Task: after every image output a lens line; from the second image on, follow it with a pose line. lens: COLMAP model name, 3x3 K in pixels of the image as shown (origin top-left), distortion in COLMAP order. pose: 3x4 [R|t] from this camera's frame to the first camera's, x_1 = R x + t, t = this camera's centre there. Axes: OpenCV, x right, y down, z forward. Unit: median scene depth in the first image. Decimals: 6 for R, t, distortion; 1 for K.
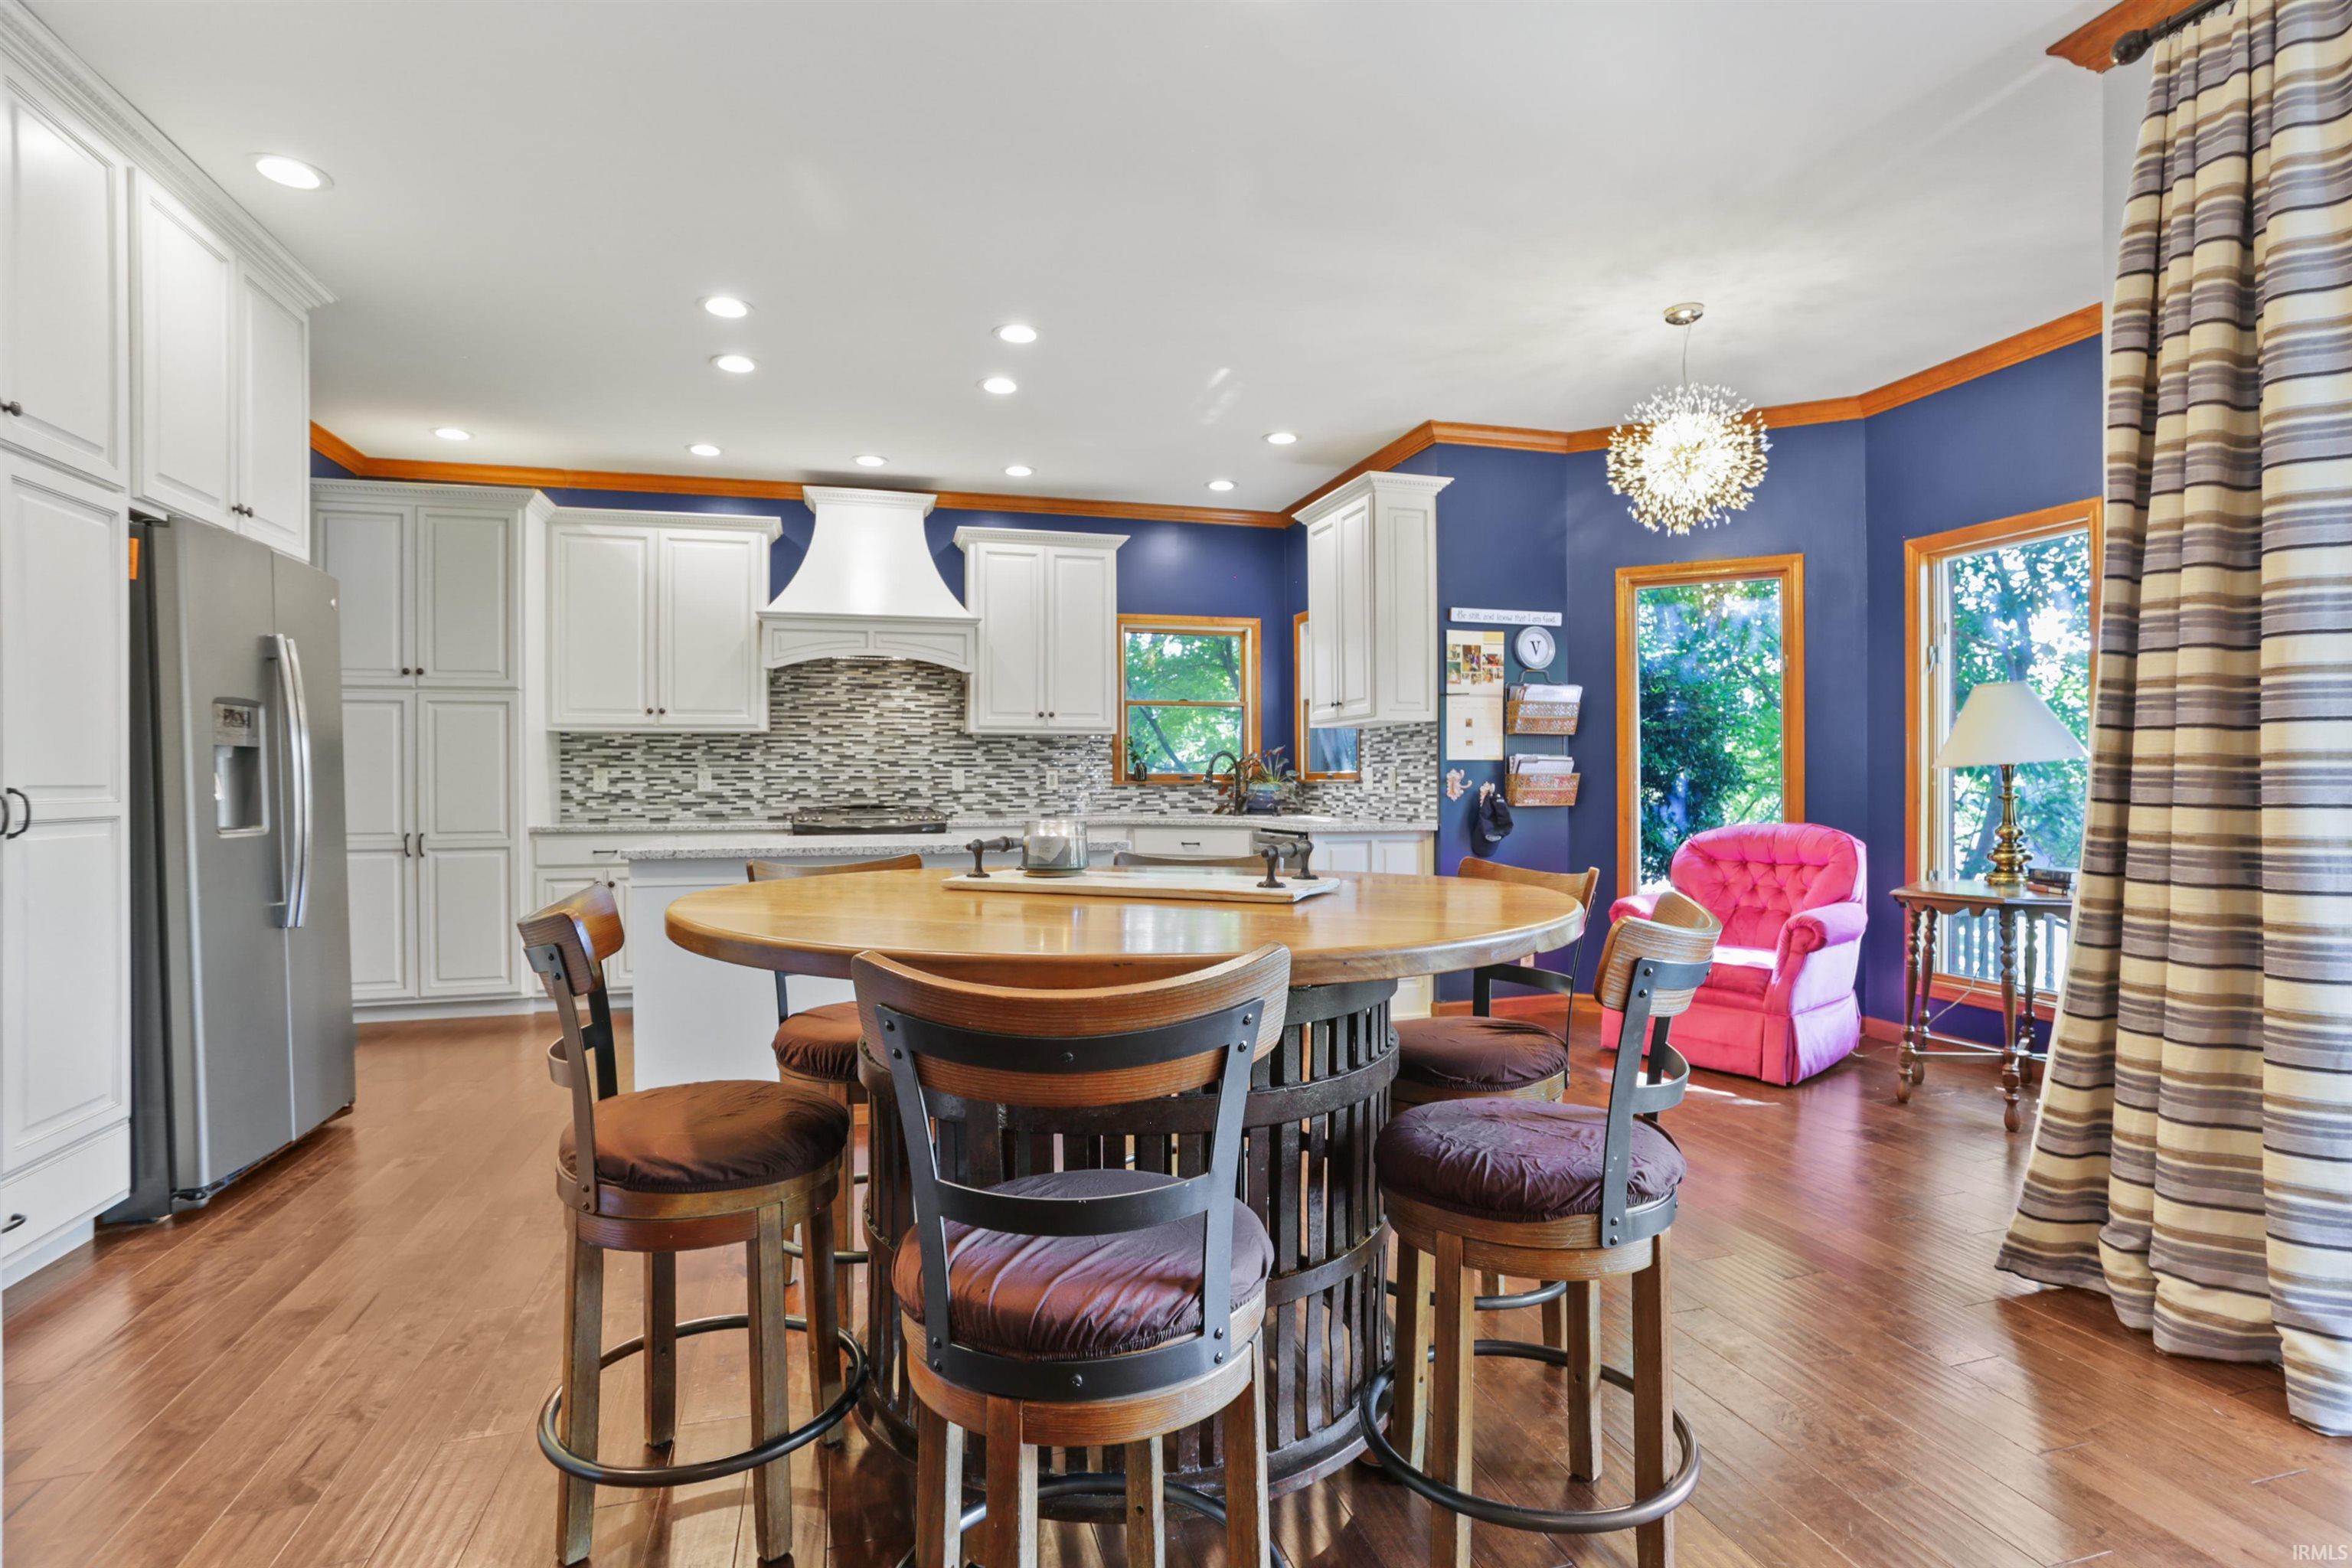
lens RADIAL K [[1144.0, 0, 1176.0], [0, 1144.0, 784.0], [0, 0, 1]] dist [-0.071160, 0.040883]
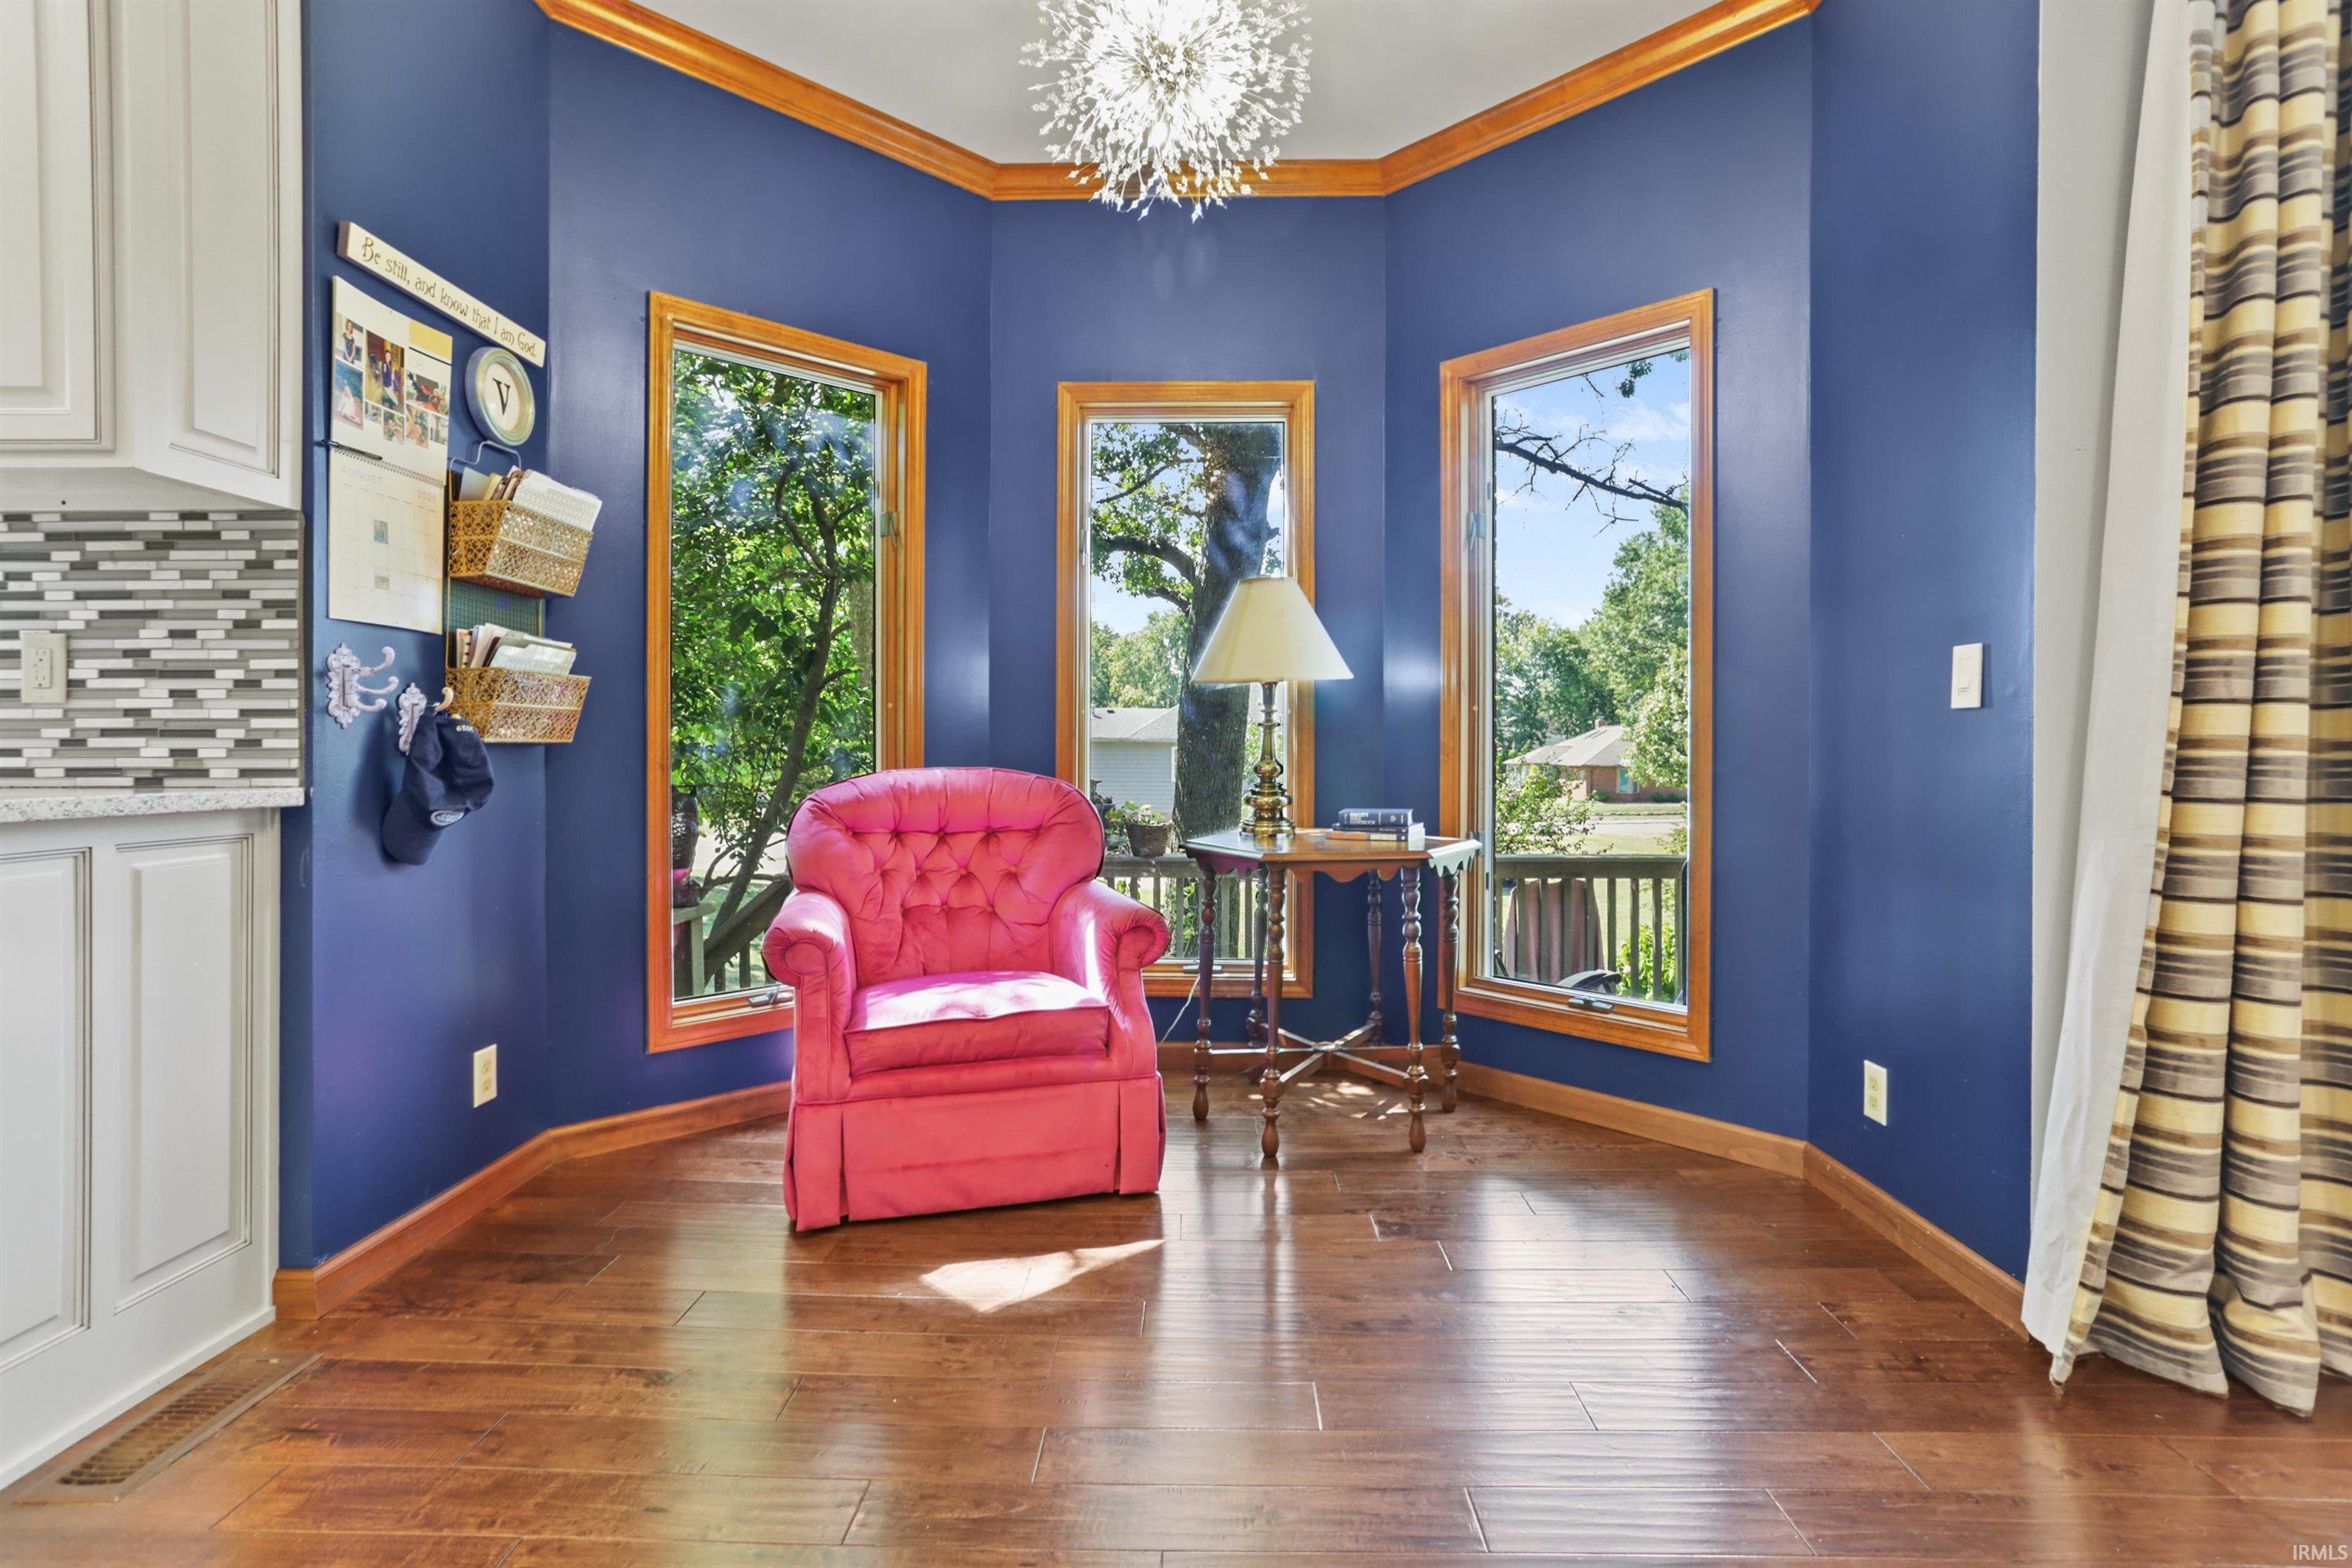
lens RADIAL K [[1133.6, 0, 1179.1], [0, 1133.6, 750.1], [0, 0, 1]] dist [-0.066883, 0.037489]
pose [[0.271060, 0.002280, 0.962560, -0.032073], [-0.001852, 0.999997, -0.001847, 0.019311], [-0.962561, -0.001282, 0.271063, 0.538068]]
